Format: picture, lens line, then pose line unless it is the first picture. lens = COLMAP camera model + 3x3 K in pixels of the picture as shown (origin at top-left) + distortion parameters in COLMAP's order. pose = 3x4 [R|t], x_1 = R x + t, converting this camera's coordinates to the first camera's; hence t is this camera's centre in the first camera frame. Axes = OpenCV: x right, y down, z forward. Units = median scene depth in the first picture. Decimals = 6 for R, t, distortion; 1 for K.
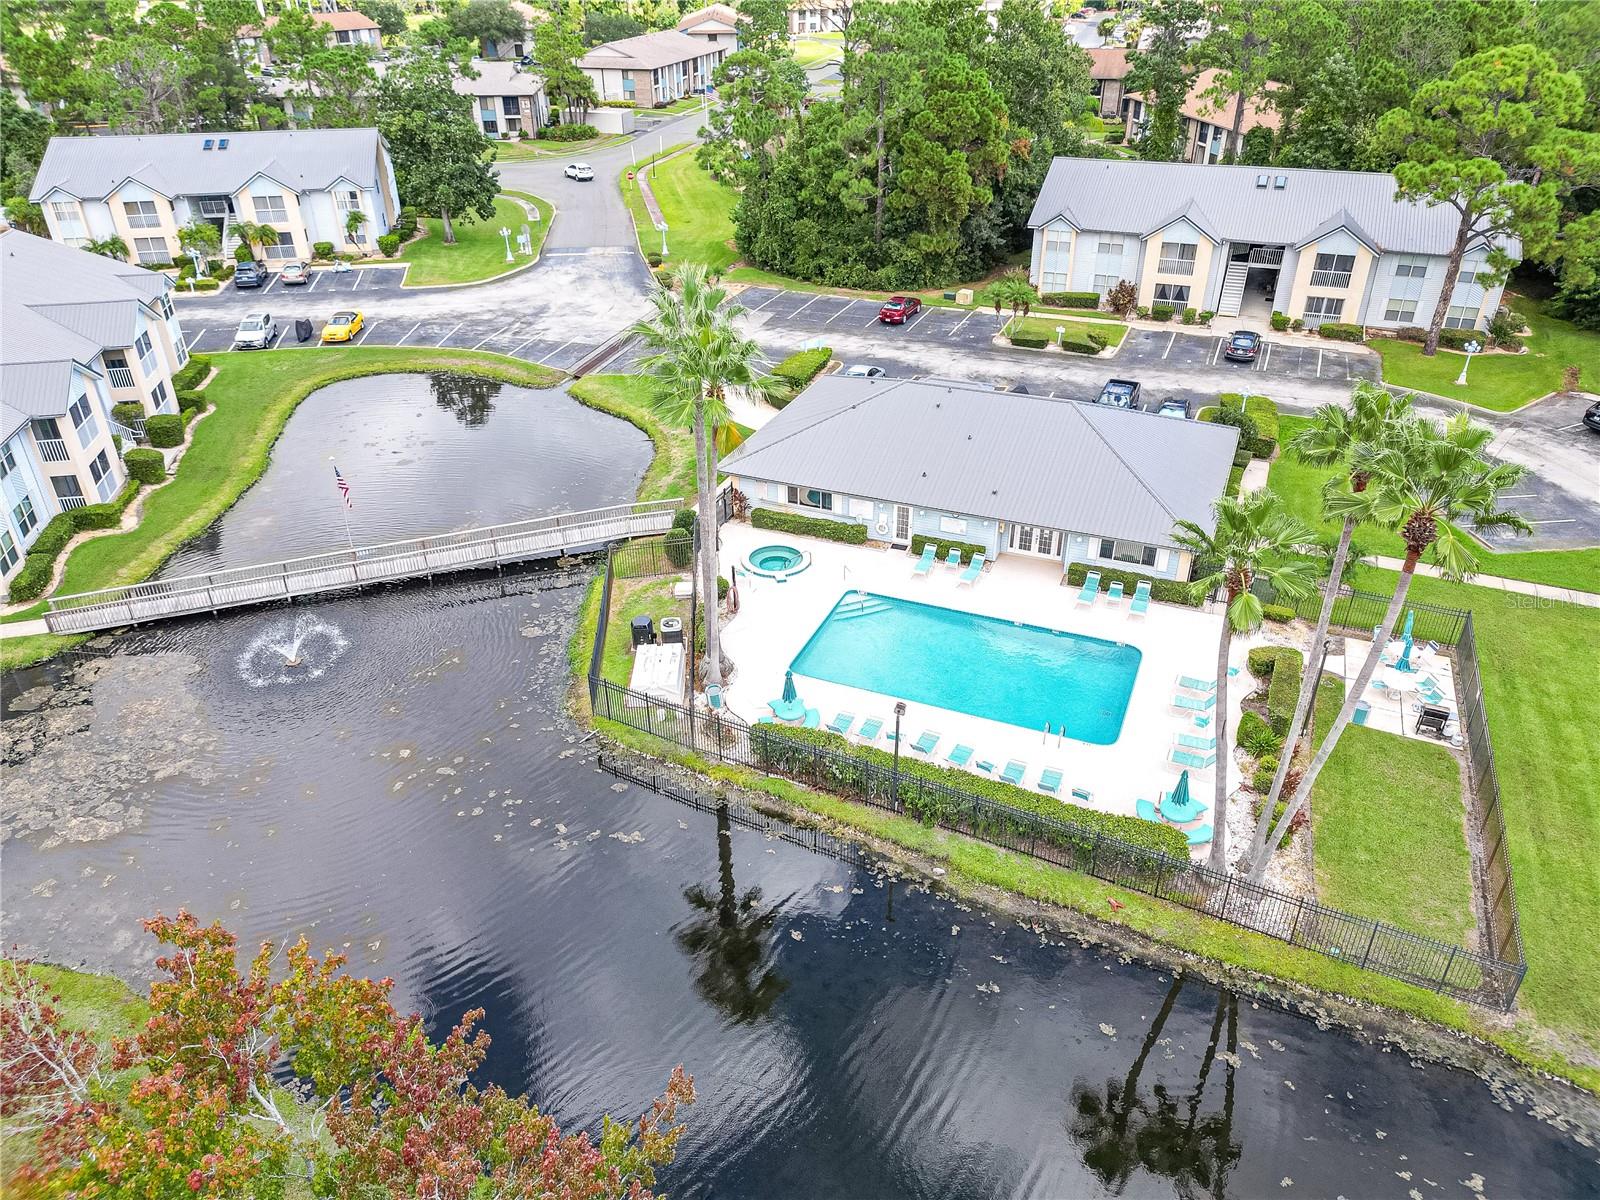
lens RADIAL K [[1128.7, 0, 800.0], [0, 1128.7, 600.0], [0, 0, 1]] dist [0.080459, -0.092205]
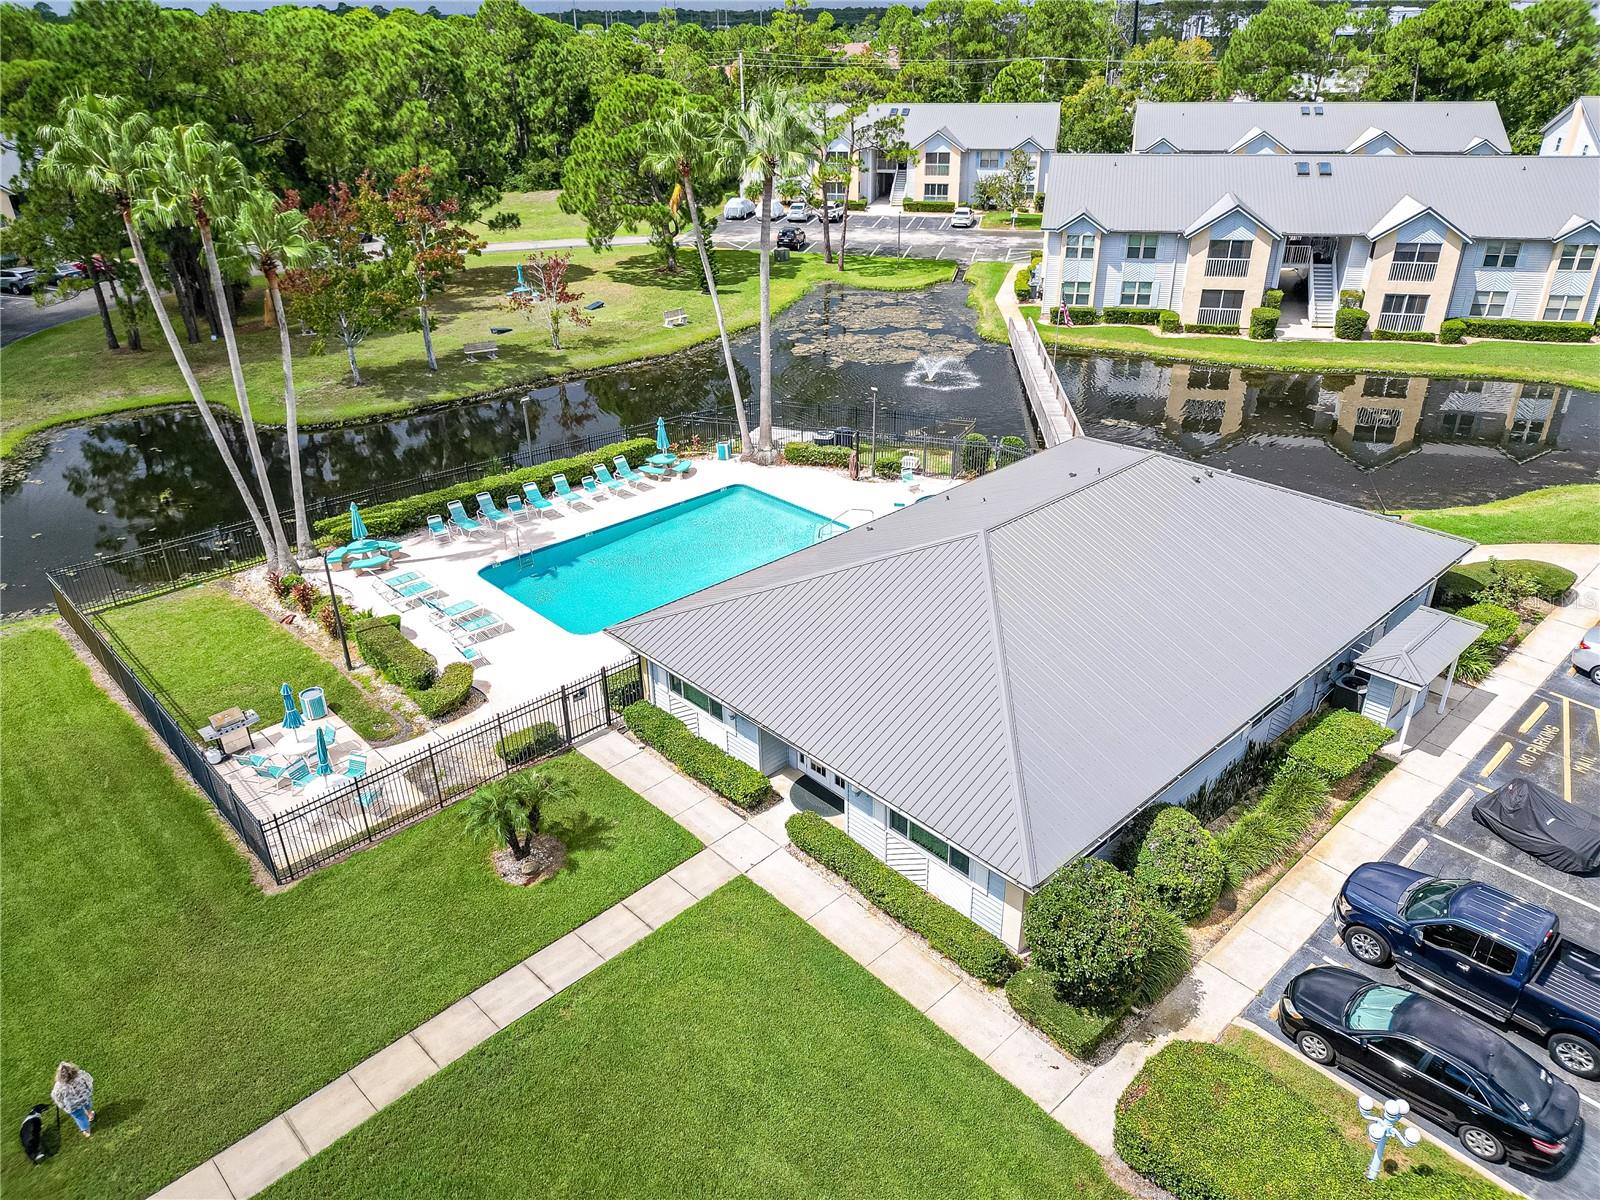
lens RADIAL K [[1128.7, 0, 800.0], [0, 1128.7, 600.0], [0, 0, 1]] dist [0.080459, -0.092205]
pose [[-0.407624, 0.427342, -0.806983, 0.758541], [-0.451424, 0.673889, 0.584885, -0.446411], [0.793763, 0.602704, -0.081781, 1.021076]]
